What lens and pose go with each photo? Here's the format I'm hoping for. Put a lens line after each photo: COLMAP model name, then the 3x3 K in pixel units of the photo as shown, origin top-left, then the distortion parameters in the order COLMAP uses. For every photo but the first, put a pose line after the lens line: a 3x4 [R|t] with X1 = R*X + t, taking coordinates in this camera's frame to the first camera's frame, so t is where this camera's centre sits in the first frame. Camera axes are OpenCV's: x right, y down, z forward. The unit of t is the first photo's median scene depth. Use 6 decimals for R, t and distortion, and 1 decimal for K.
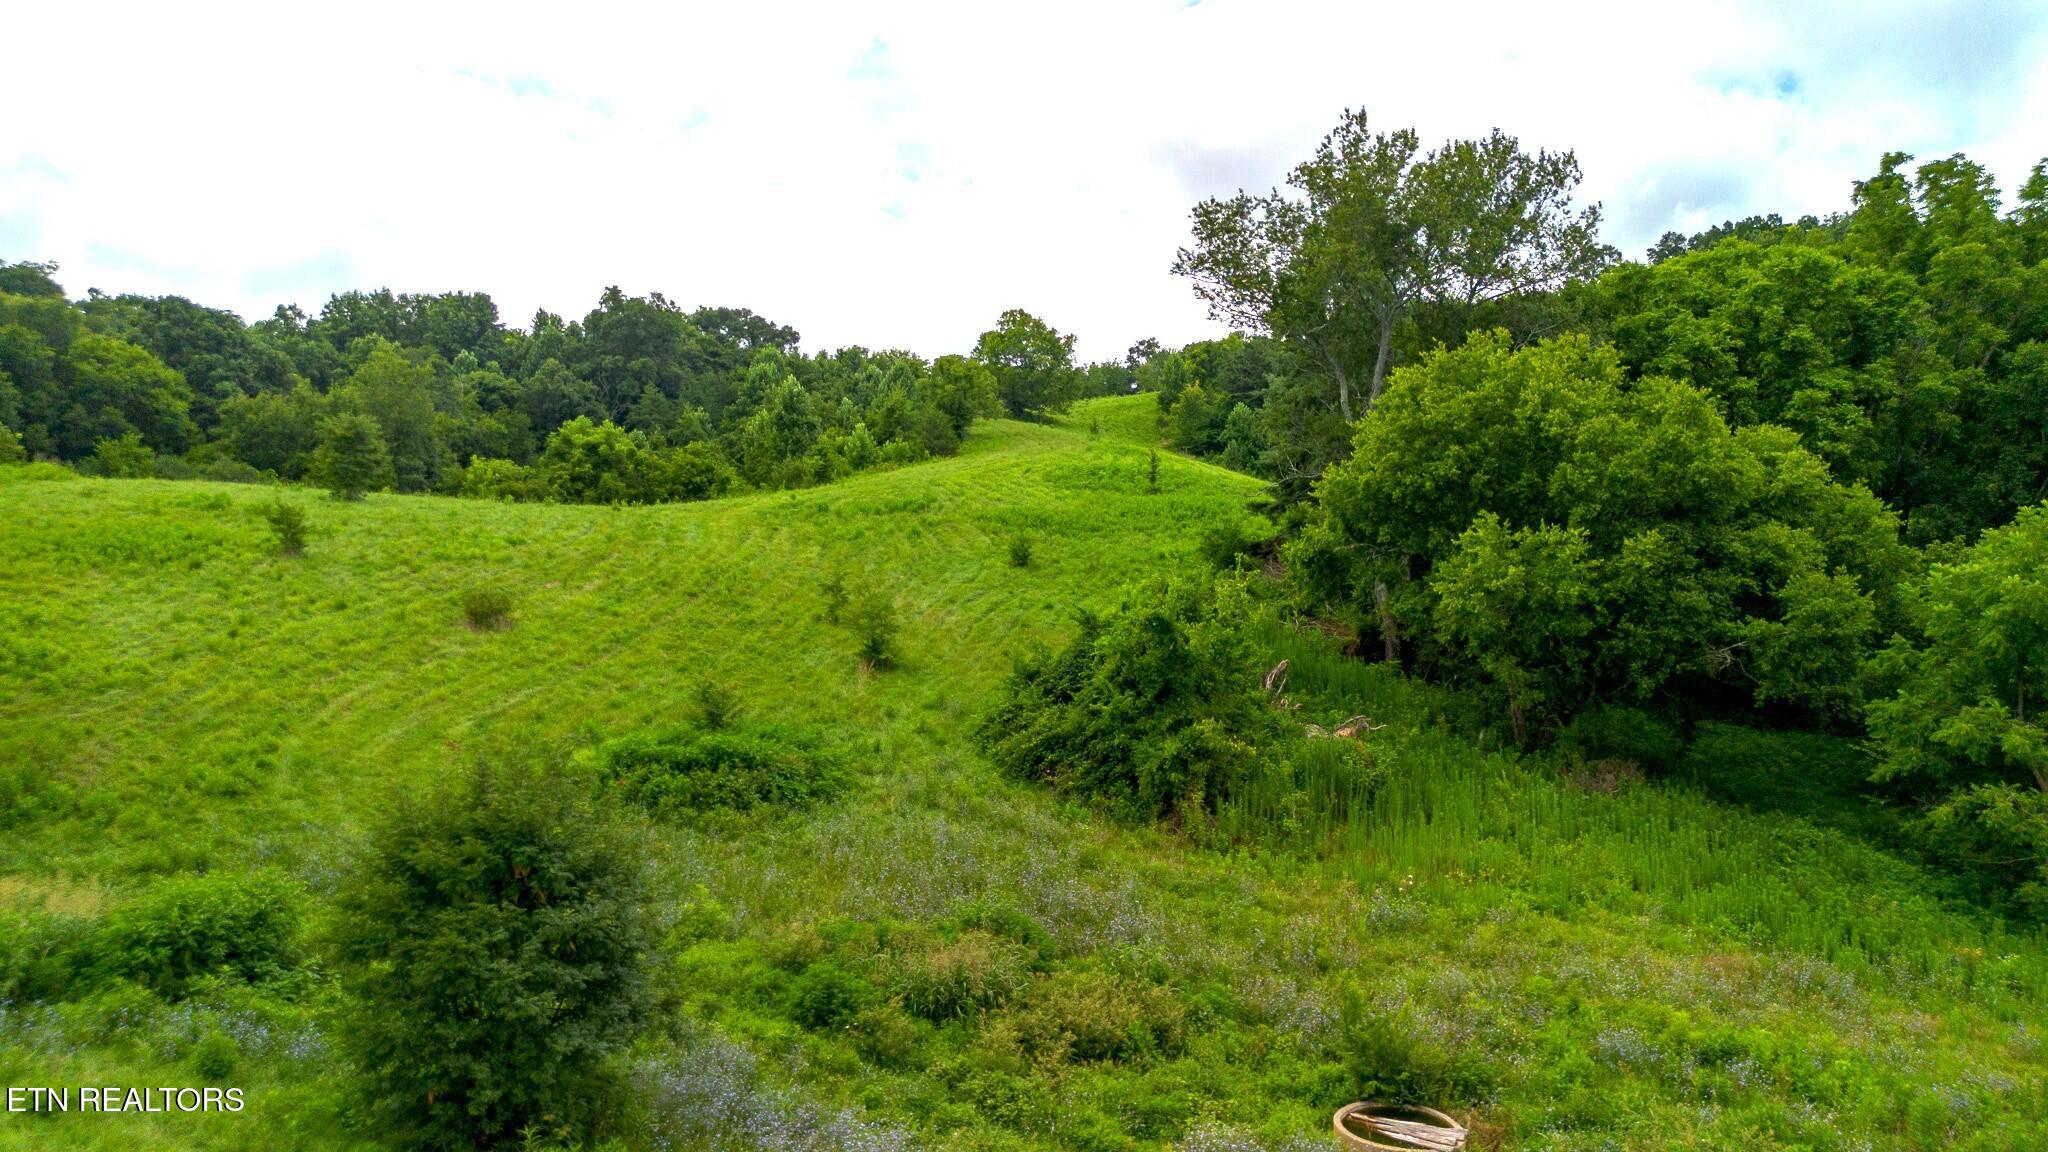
lens RADIAL K [[1434.0, 0, 1019.2], [0, 1434.0, 576.4], [0, 0, 1]] dist [0.063229, -0.060058]
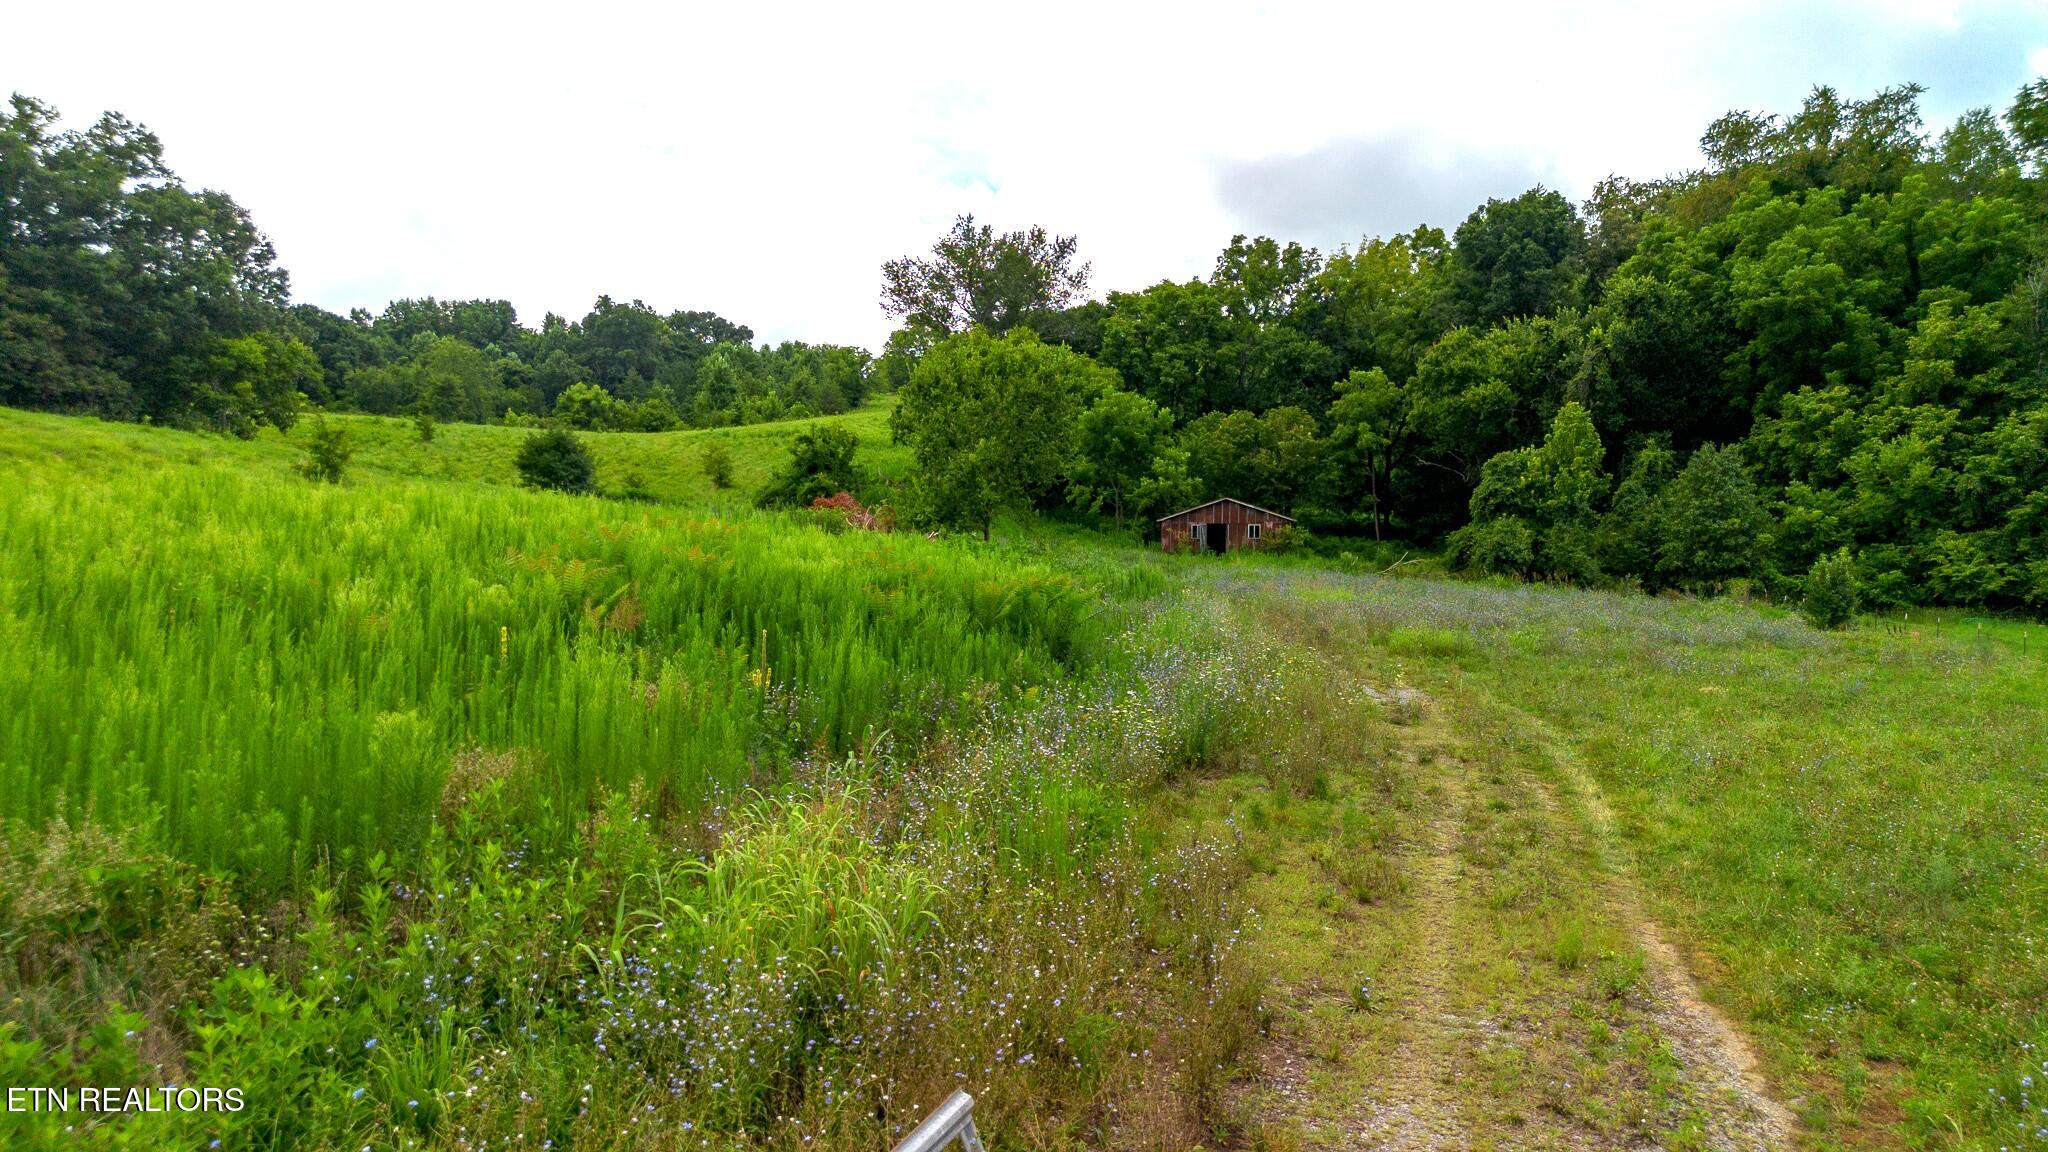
lens RADIAL K [[1434.0, 0, 1030.1], [0, 1434.0, 570.8], [0, 0, 1]] dist [0.063229, -0.060058]
pose [[0.999981, -0.001716, 0.006002, 0.103277], [0.001746, 0.999986, -0.004976, 0.060342], [-0.005993, 0.004986, 0.999970, -0.333166]]
